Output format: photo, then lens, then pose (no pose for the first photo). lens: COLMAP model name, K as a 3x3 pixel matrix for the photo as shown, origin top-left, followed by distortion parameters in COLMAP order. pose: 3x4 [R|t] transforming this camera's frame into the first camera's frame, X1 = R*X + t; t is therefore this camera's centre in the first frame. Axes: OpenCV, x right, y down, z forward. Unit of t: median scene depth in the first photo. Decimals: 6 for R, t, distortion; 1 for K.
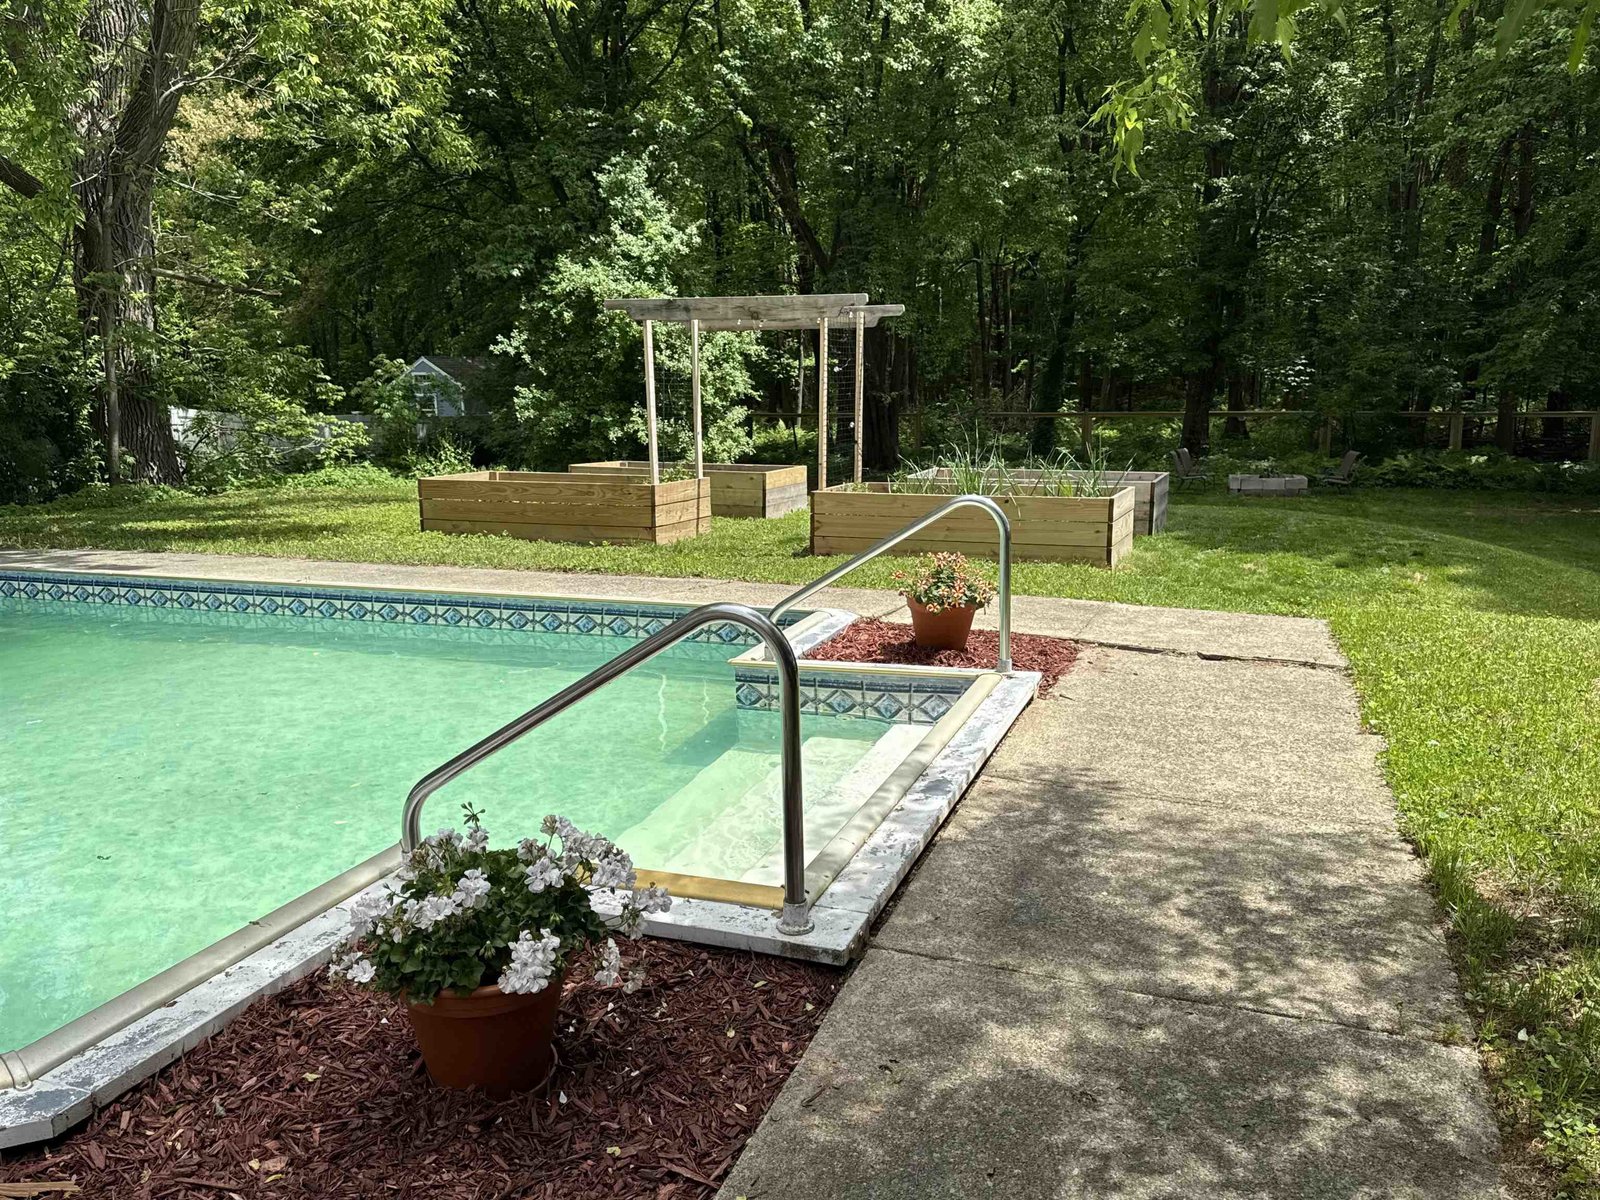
lens RADIAL K [[1258.5, 0, 804.4], [0, 1258.5, 611.1], [0, 0, 1]] dist [0.179807, -0.355477]
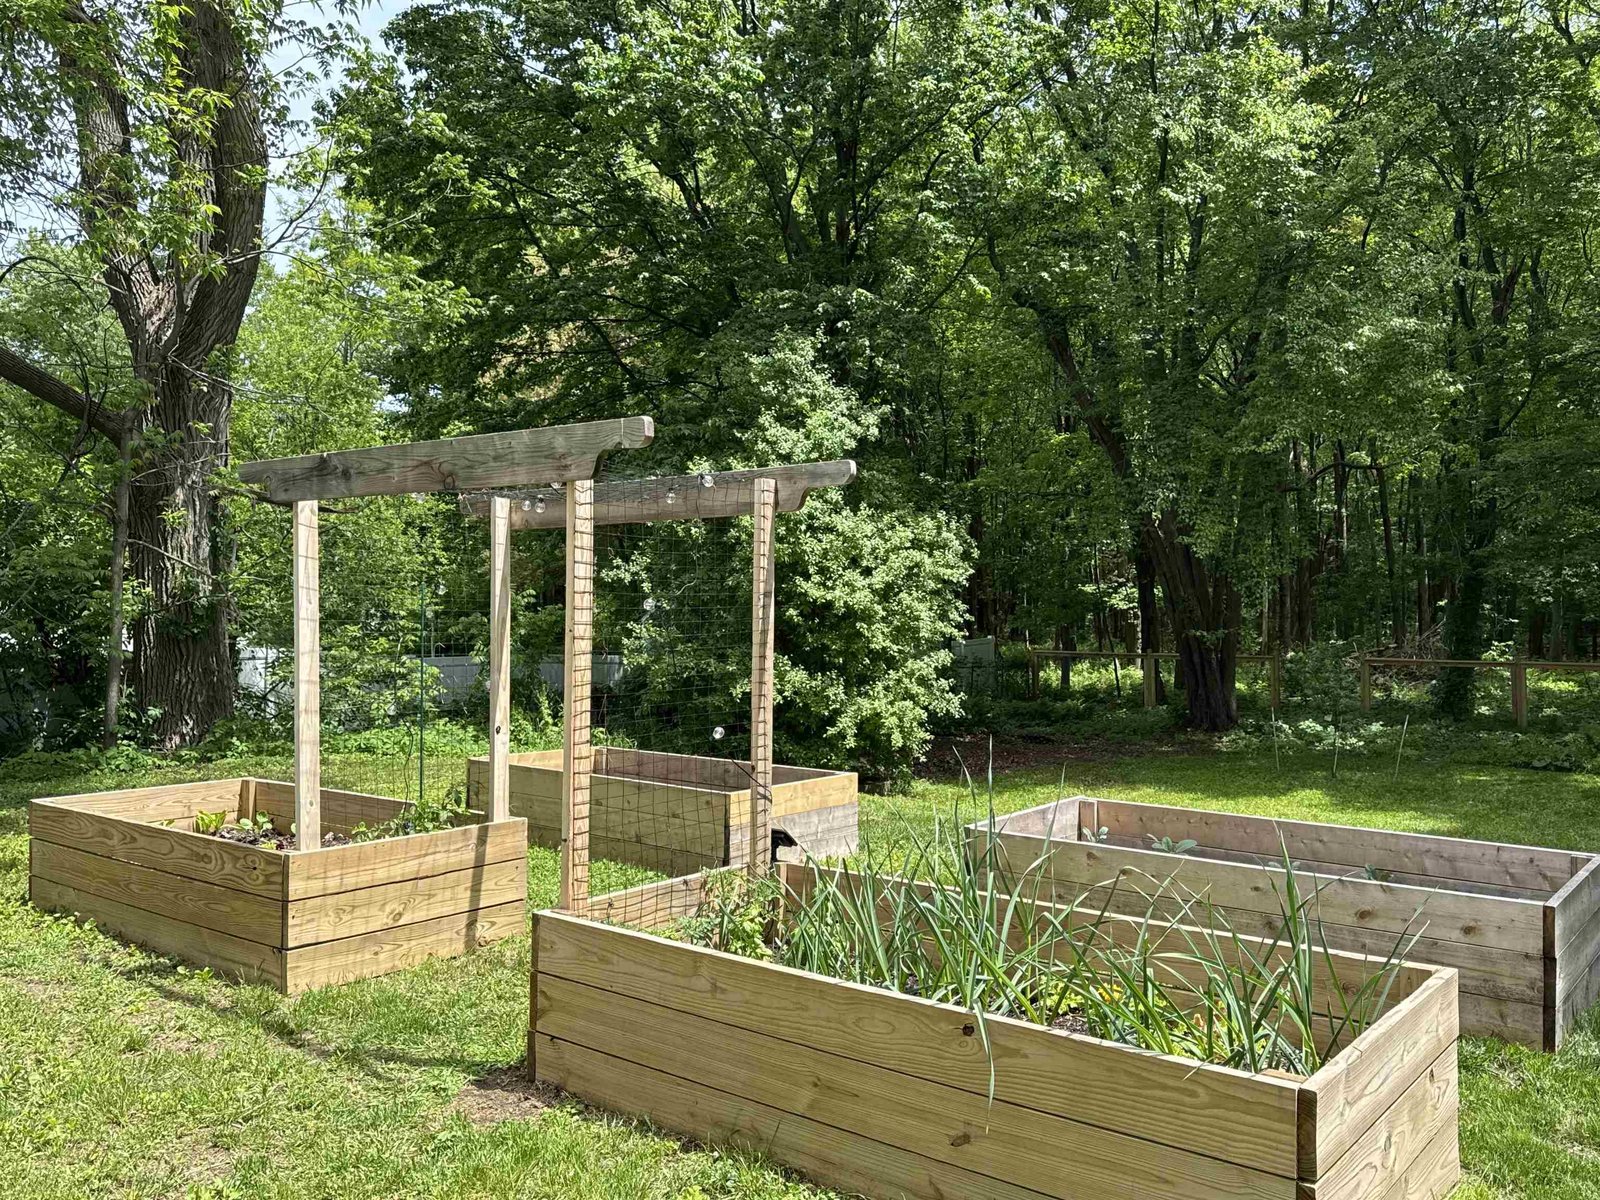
lens RADIAL K [[1258.5, 0, 804.4], [0, 1258.5, 611.1], [0, 0, 1]] dist [0.179807, -0.355477]
pose [[0.952733, 0.008673, -0.303684, 0.101365], [-0.062835, 0.983605, -0.169038, -0.062579], [0.297239, 0.180130, 0.937658, 0.322212]]
